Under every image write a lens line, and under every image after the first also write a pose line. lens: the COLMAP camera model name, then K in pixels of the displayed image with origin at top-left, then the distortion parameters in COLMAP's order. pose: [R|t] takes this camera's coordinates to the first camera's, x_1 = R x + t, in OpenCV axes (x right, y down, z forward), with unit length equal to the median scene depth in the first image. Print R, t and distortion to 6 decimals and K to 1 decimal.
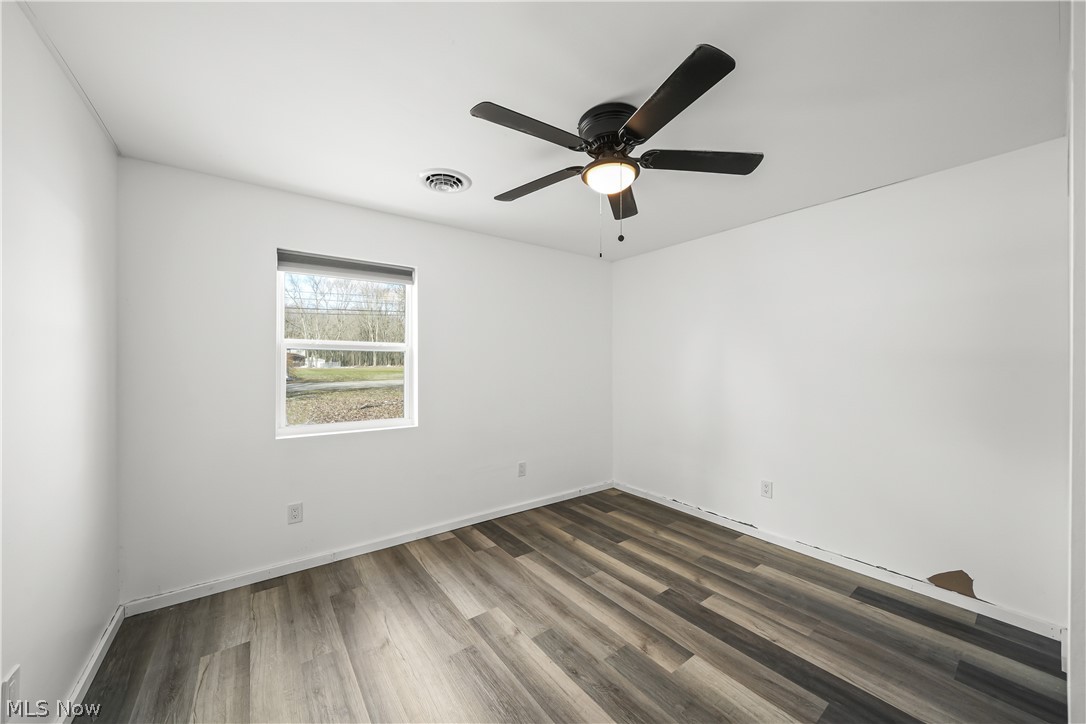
lens RADIAL K [[380.0, 0, 546.3], [0, 380.0, 360.8], [0, 0, 1]] dist [-0.008690, 0.000895]
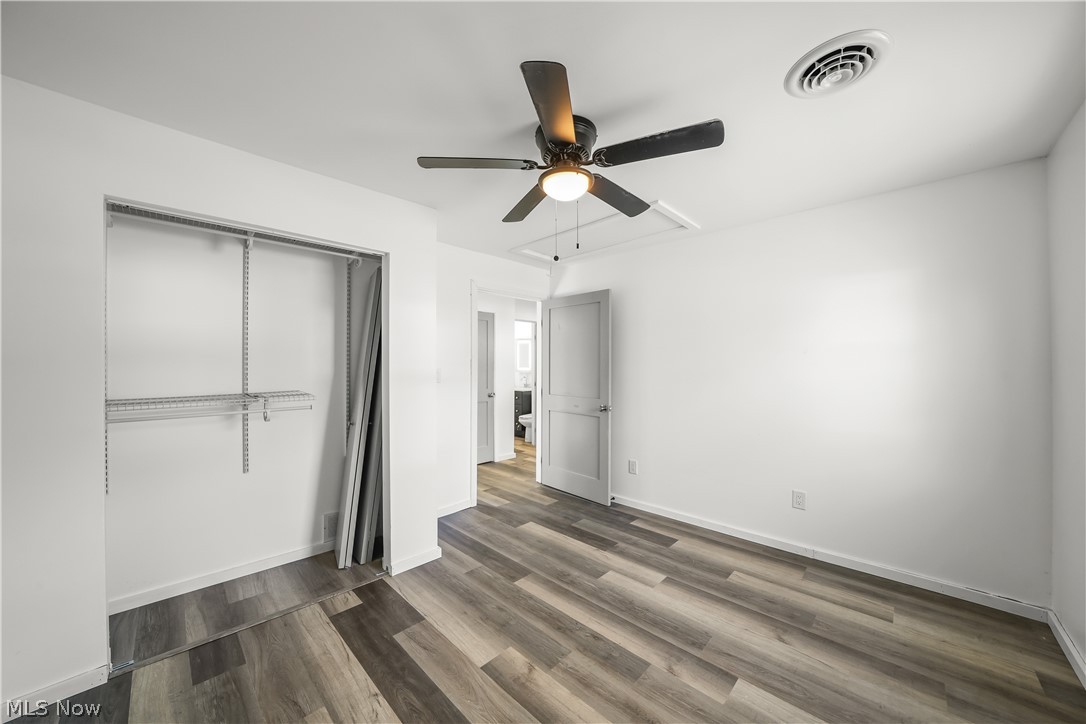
lens RADIAL K [[380.0, 0, 543.0], [0, 380.0, 367.3], [0, 0, 1]] dist [-0.008690, 0.000895]
pose [[-0.989229, -0.001973, -0.146365, 0.368739], [-0.001163, 0.999984, -0.005614, 0.018225], [0.146374, -0.005383, -0.989215, 1.940173]]
